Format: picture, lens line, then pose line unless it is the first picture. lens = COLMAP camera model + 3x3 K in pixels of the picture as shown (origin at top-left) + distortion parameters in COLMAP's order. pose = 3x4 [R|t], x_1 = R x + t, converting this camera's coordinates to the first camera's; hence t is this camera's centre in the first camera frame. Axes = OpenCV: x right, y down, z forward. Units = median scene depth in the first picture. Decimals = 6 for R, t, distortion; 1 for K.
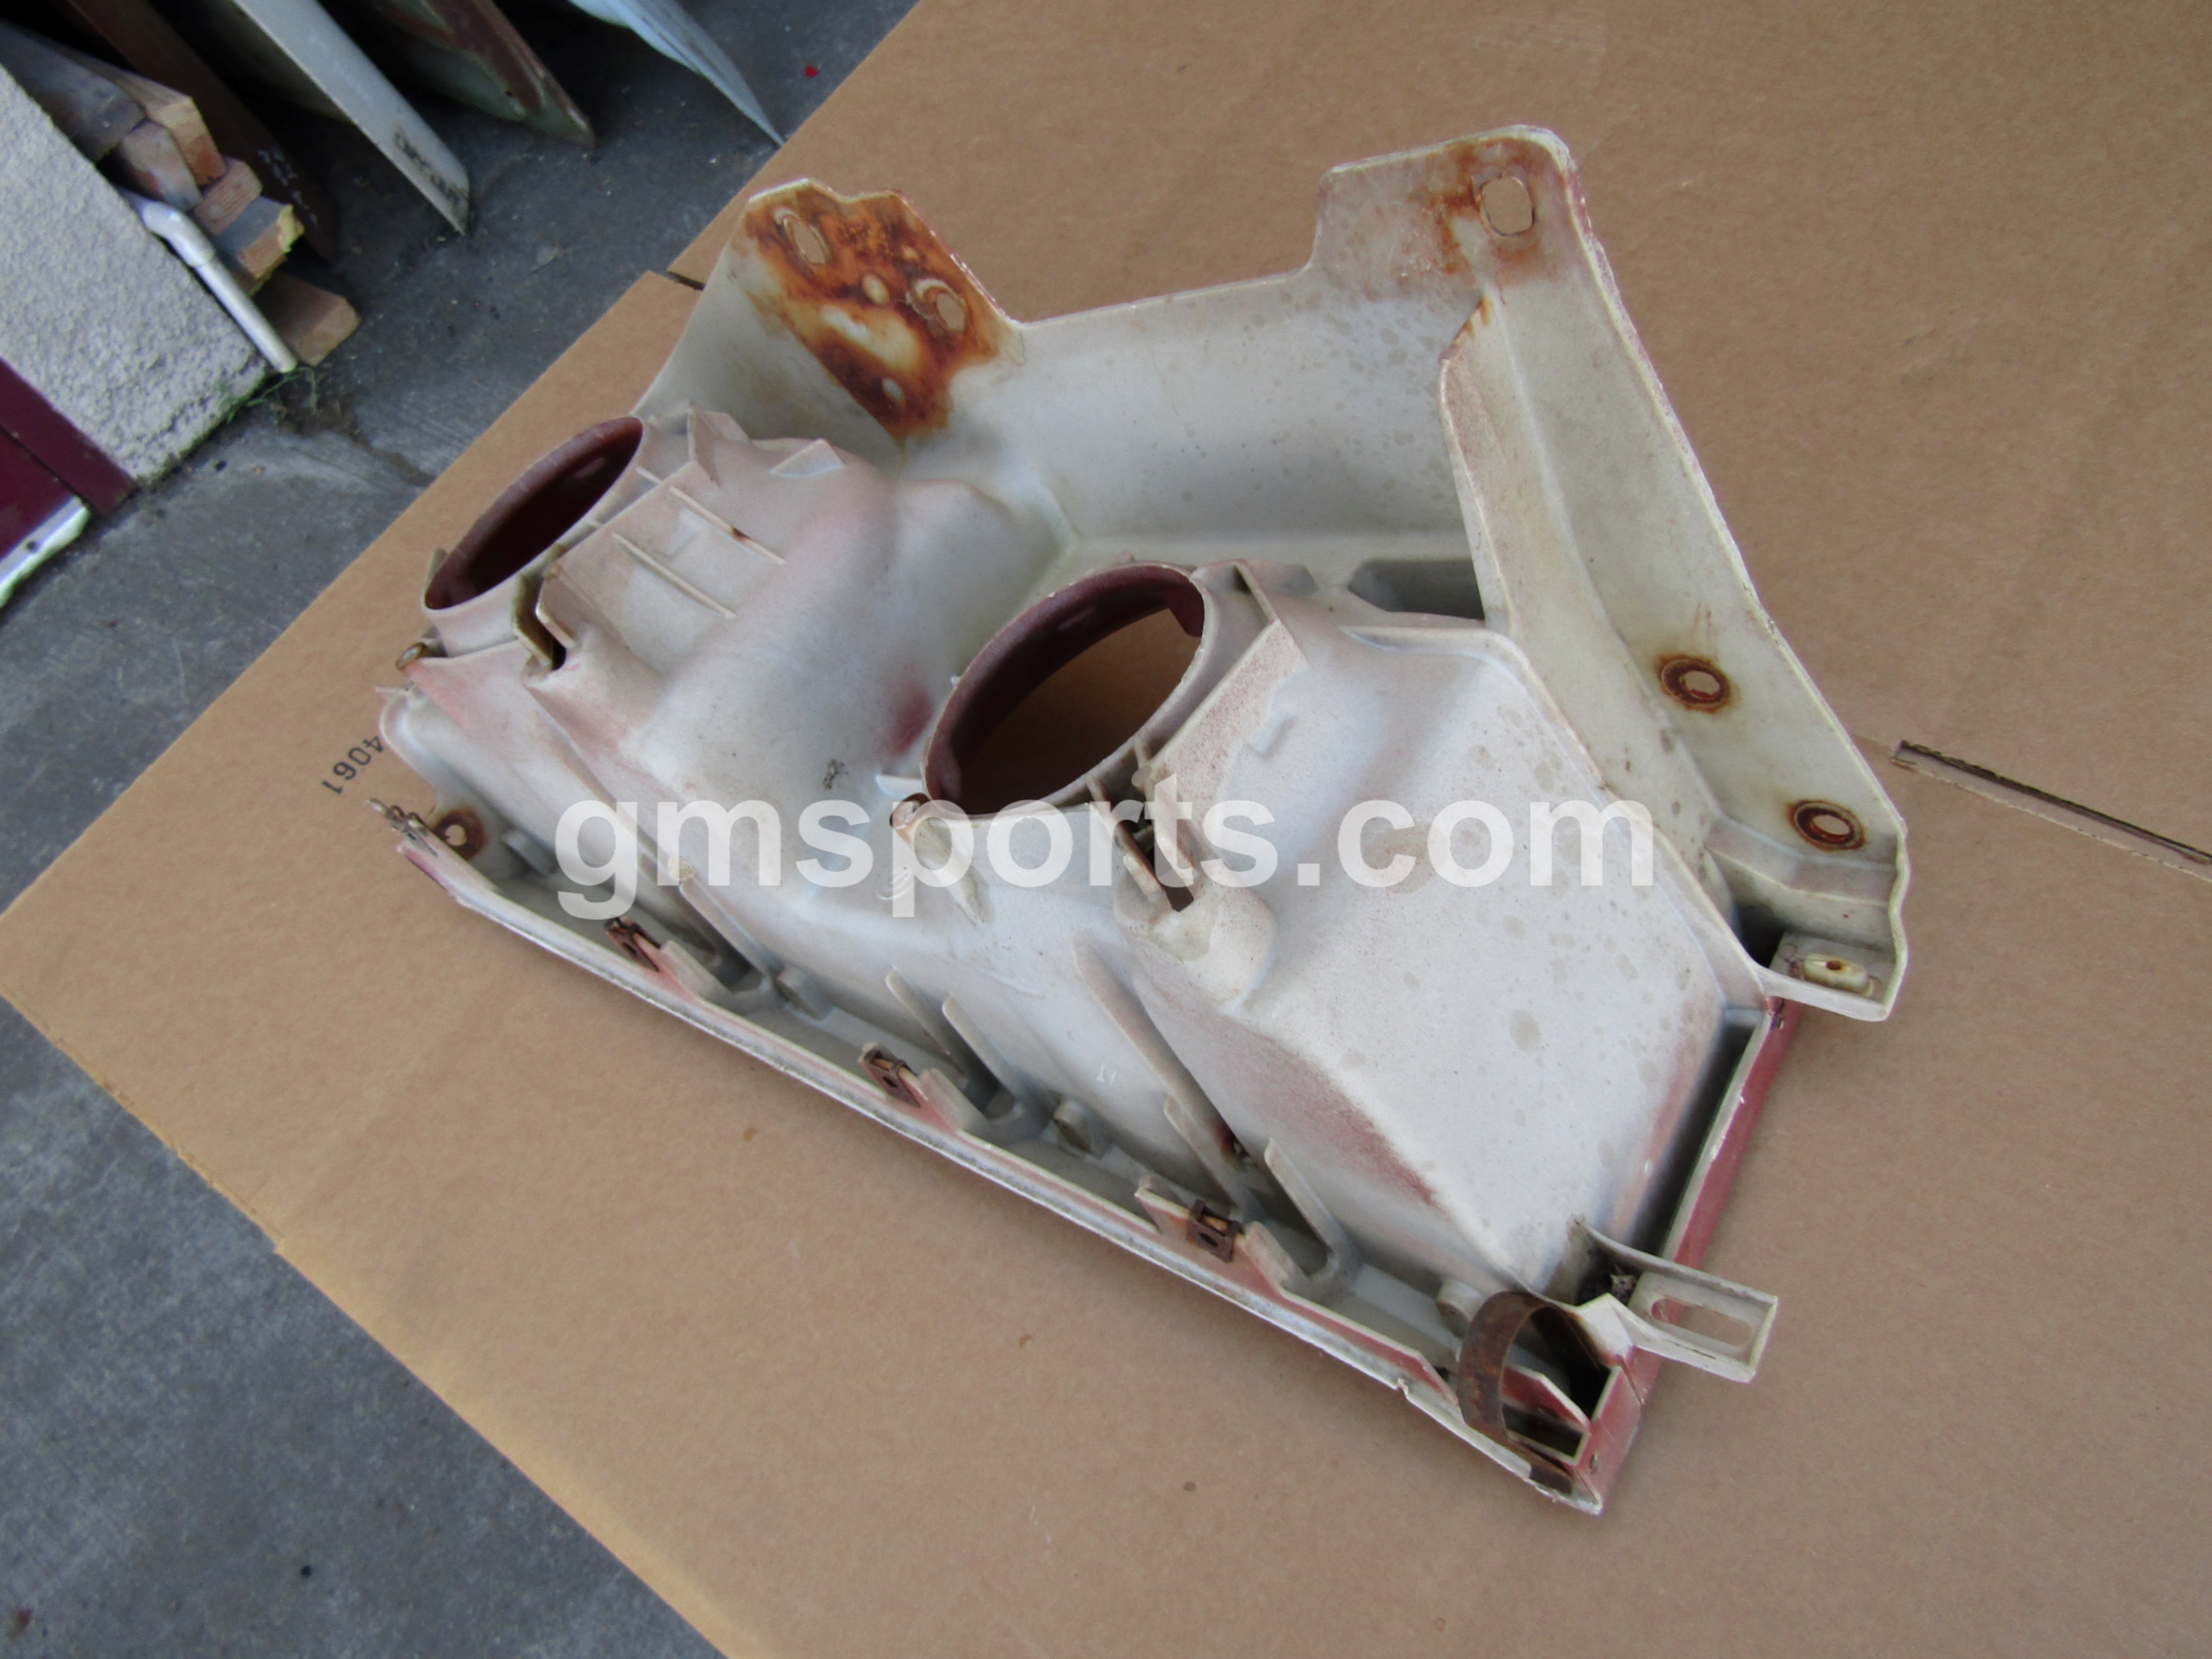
lens RADIAL K [[1573.7, 0, 1122.8], [0, 1573.7, 827.9], [0, 0, 1]] dist [0.000915, -0.007581]
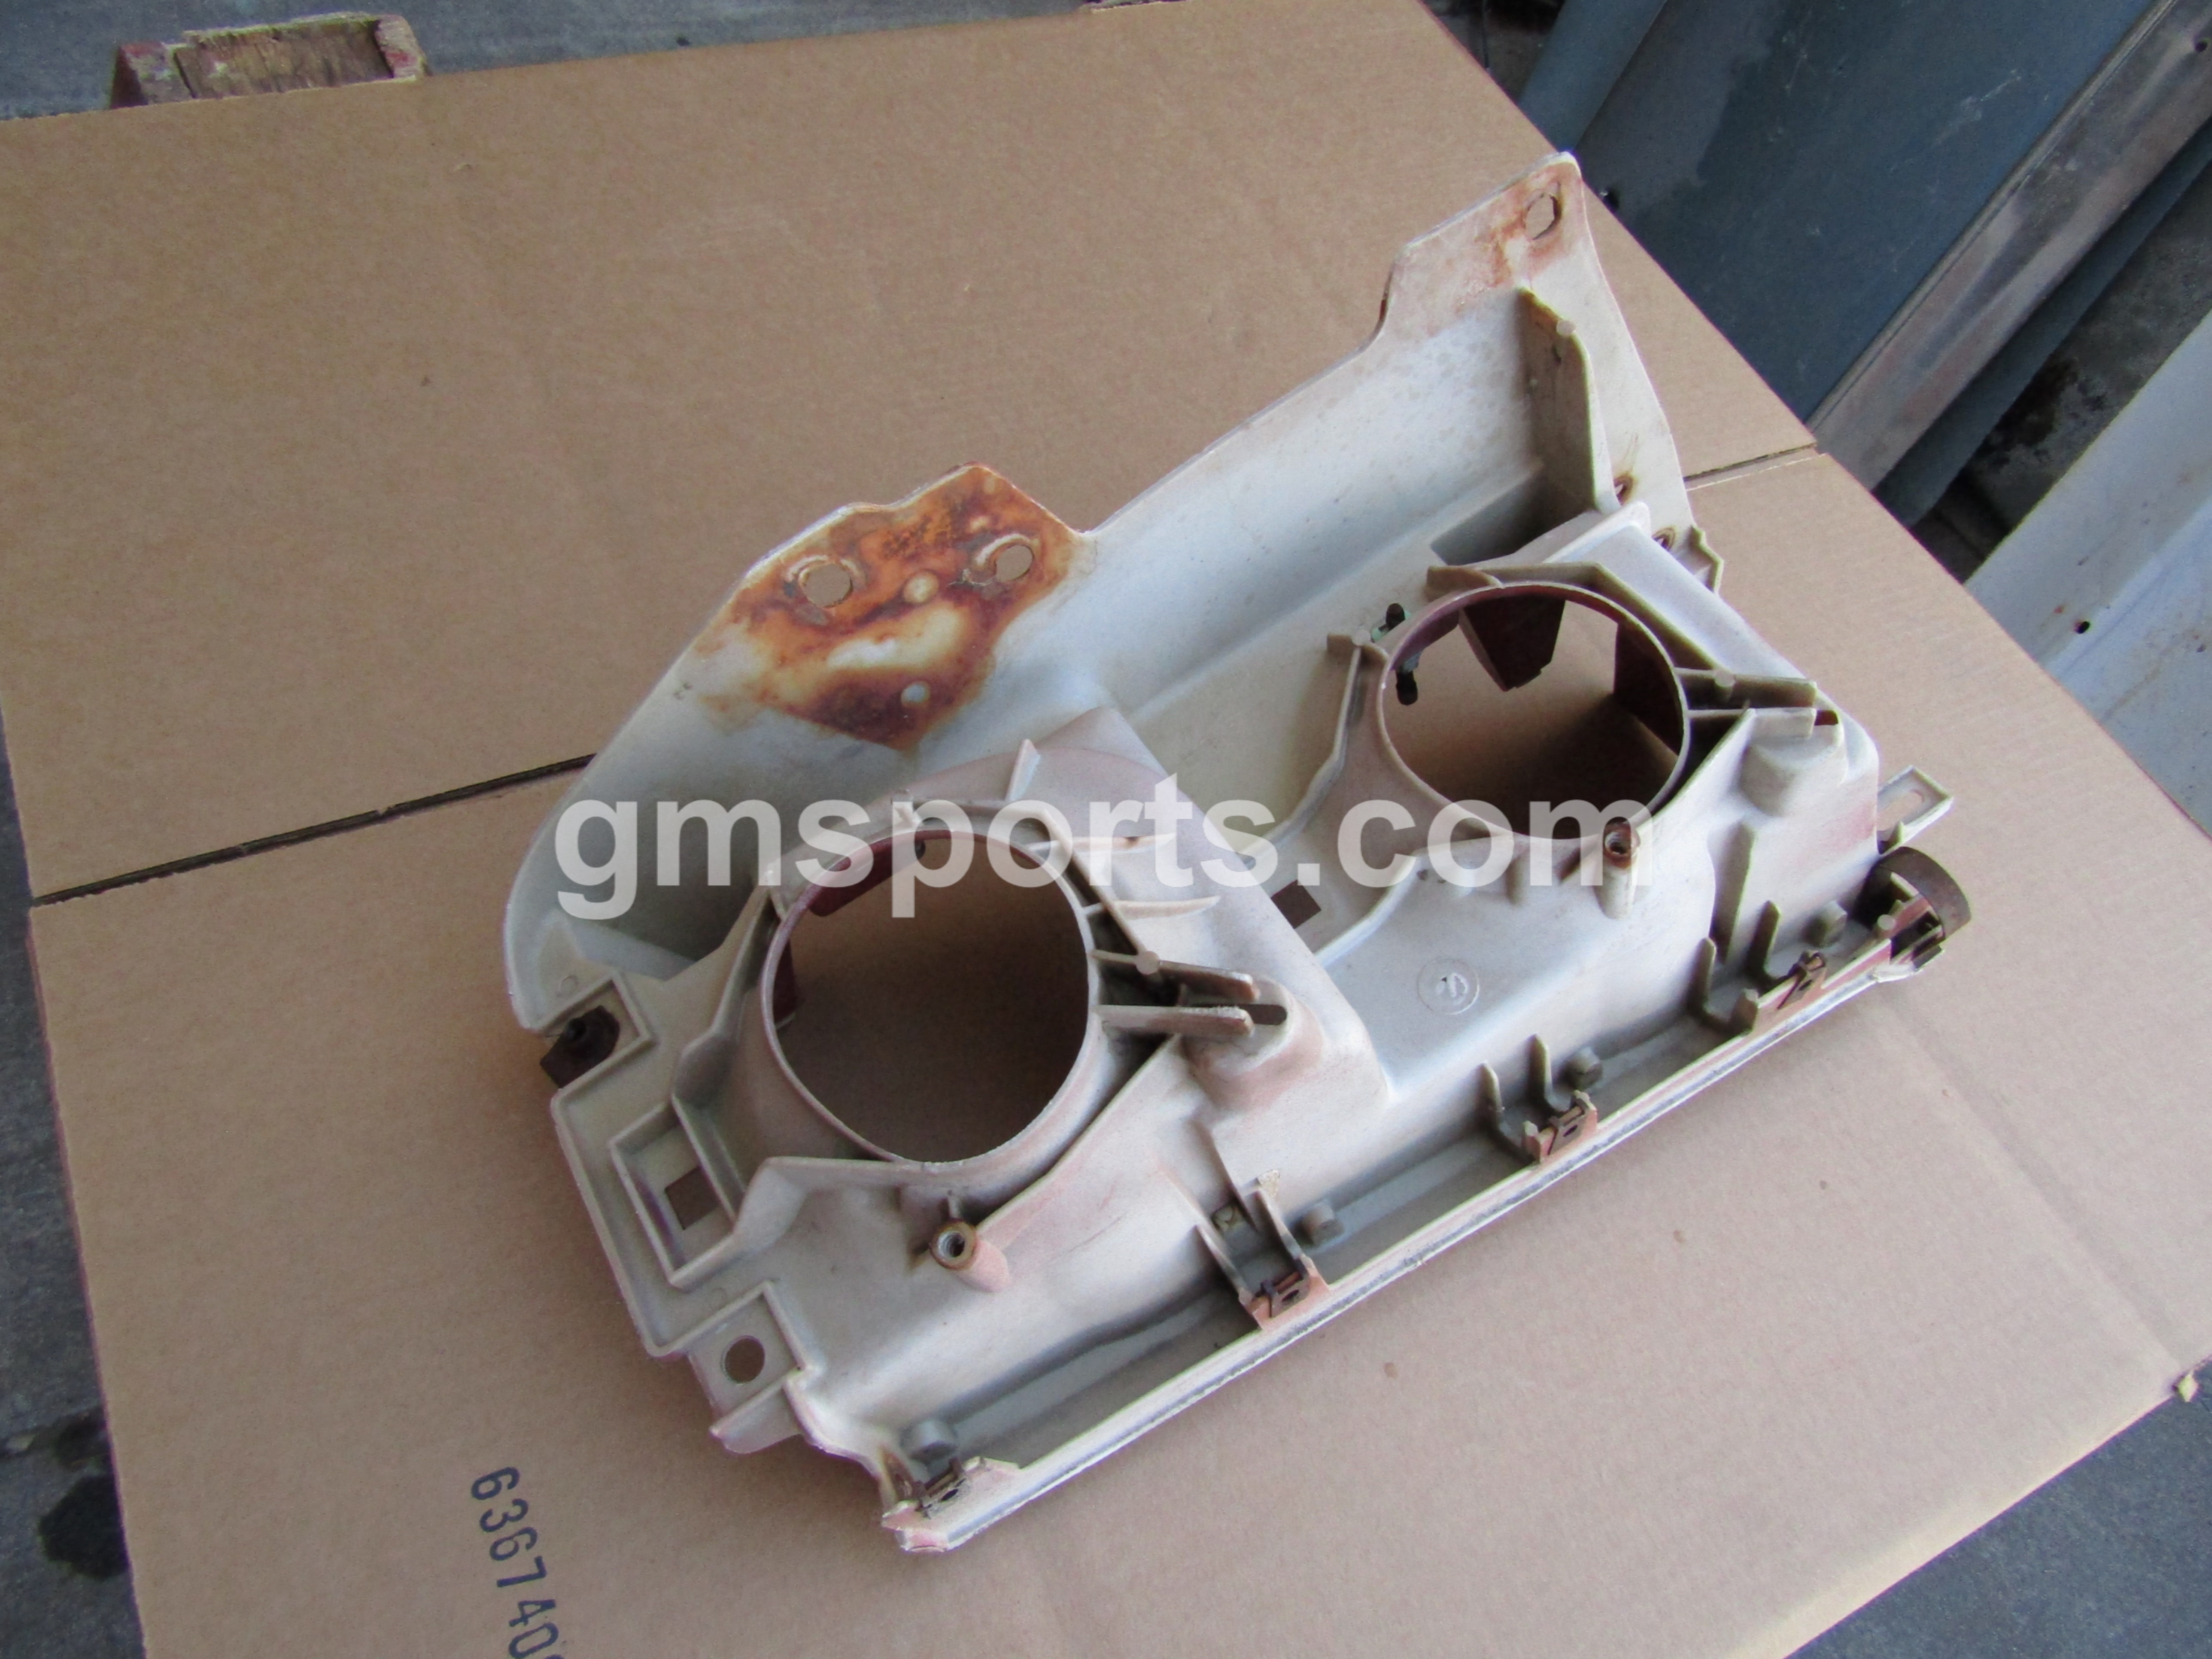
lens RADIAL K [[1560.4, 0, 1130.9], [0, 1560.4, 833.6], [0, 0, 1]] dist [0.003260, -0.000435]
pose [[0.423559, -0.551009, 0.719018, -0.844019], [0.610745, 0.759905, 0.222564, -0.372519], [-0.669020, 0.344868, 0.658390, 0.400047]]
